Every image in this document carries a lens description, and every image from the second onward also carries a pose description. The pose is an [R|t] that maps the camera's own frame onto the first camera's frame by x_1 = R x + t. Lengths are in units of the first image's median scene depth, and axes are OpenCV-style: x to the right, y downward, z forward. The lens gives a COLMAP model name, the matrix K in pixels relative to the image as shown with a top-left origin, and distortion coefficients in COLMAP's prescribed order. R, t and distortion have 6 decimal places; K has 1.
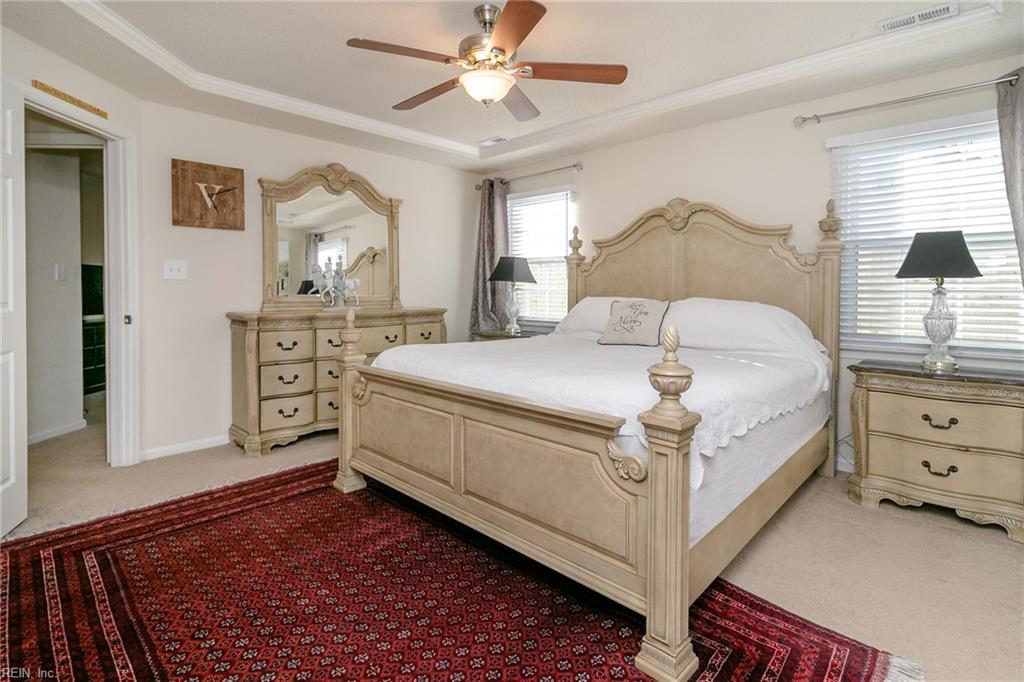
lens RADIAL K [[491.9, 0, 501.3], [0, 491.9, 362.9], [0, 0, 1]] dist [0.000082, 0.000213]
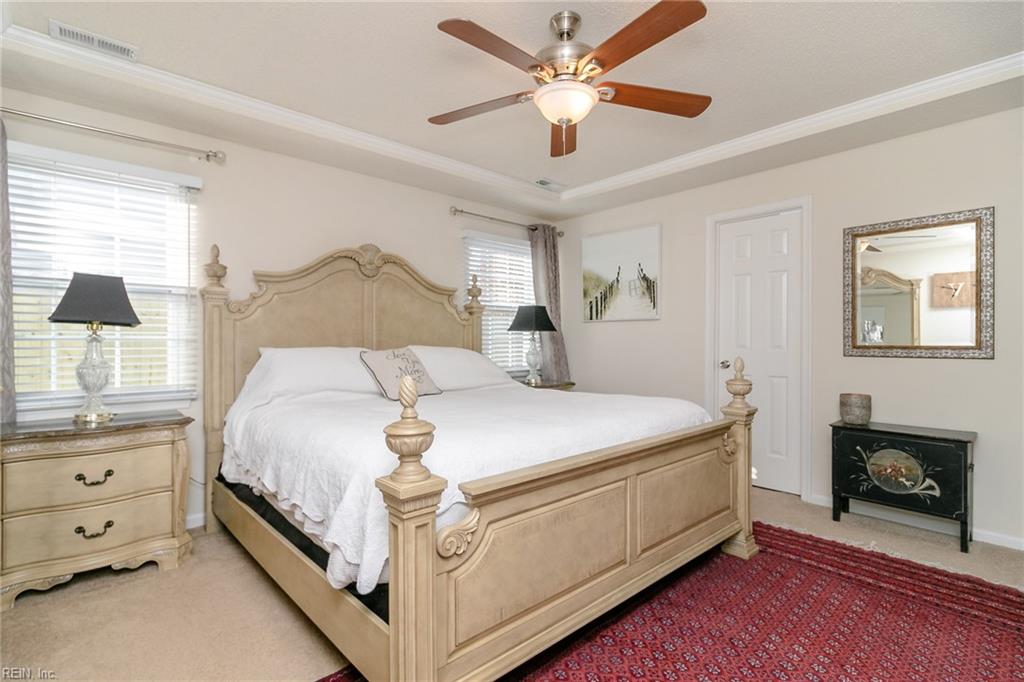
lens RADIAL K [[500.1, 0, 591.4], [0, 500.1, 339.7], [0, 0, 1]] dist [-0.001253, -0.015715]
pose [[-0.042590, -0.002201, 0.999090, -0.107033], [0.142983, 0.989691, 0.008275, -0.017348], [-0.988808, 0.143205, -0.041836, 0.112212]]
